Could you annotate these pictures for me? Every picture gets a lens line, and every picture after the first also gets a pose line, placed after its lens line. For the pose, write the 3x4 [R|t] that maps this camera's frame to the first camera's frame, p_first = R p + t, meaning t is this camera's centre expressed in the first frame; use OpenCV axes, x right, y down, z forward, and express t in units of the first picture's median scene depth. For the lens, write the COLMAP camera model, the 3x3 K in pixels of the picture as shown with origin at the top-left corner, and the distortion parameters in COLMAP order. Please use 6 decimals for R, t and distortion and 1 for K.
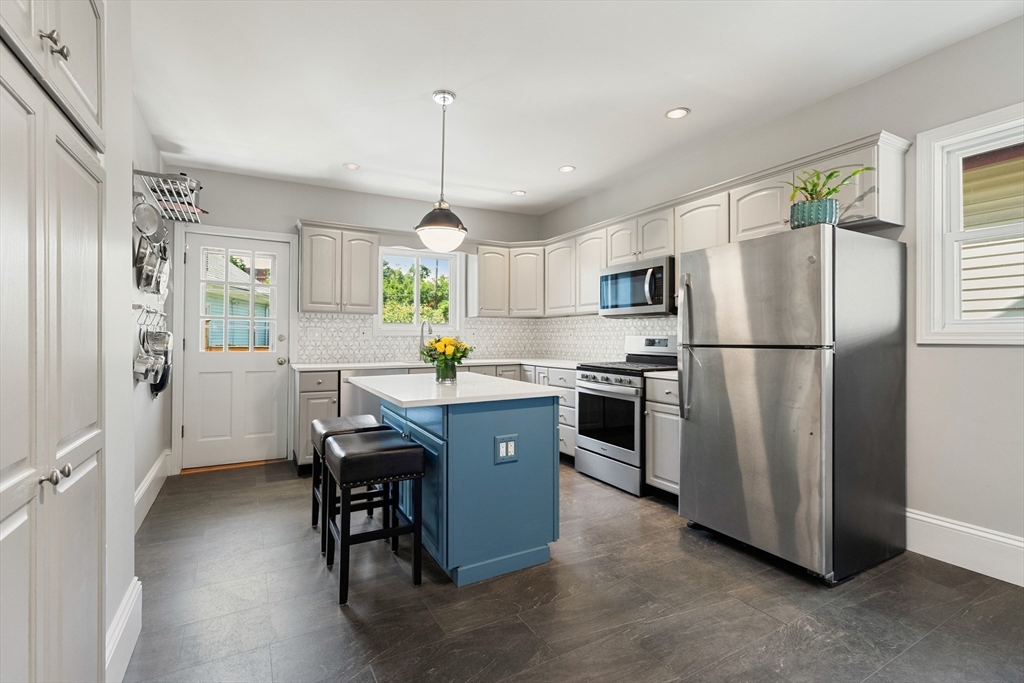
lens RADIAL K [[462.9, 0, 503.5], [0, 462.9, 335.4], [0, 0, 1]] dist [0.010664, 0.000721]
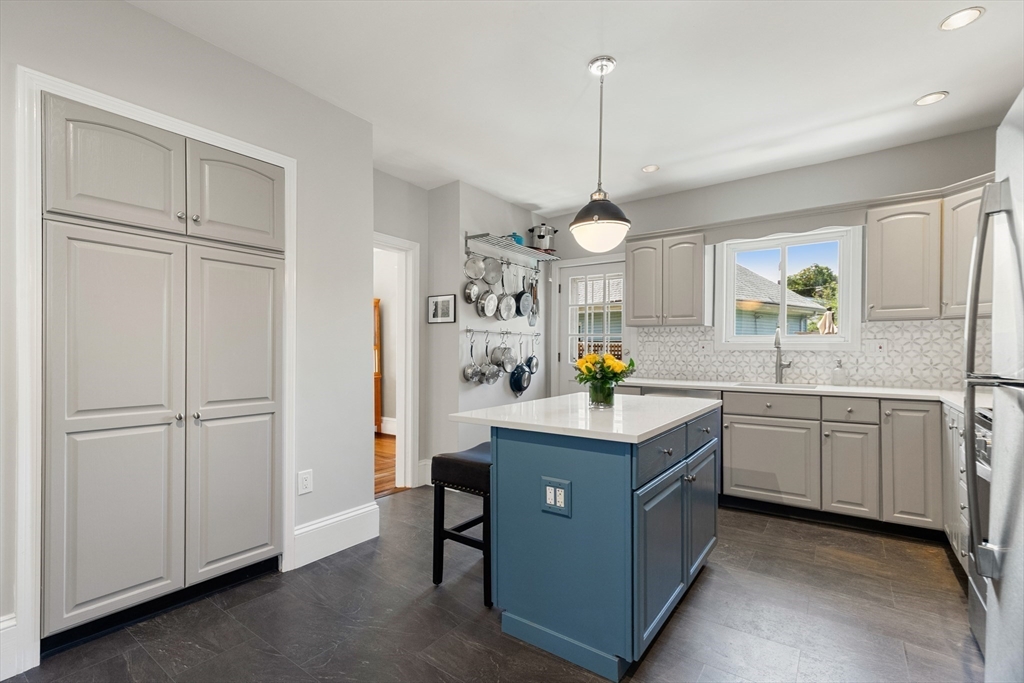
lens RADIAL K [[462.9, 0, 508.6], [0, 462.9, 349.4], [0, 0, 1]] dist [0.010664, 0.000721]
pose [[0.429971, -0.000997, -0.902842, 0.344855], [0.002189, 0.999998, -0.000062, -0.001796], [0.902840, -0.001950, 0.429973, 0.300070]]
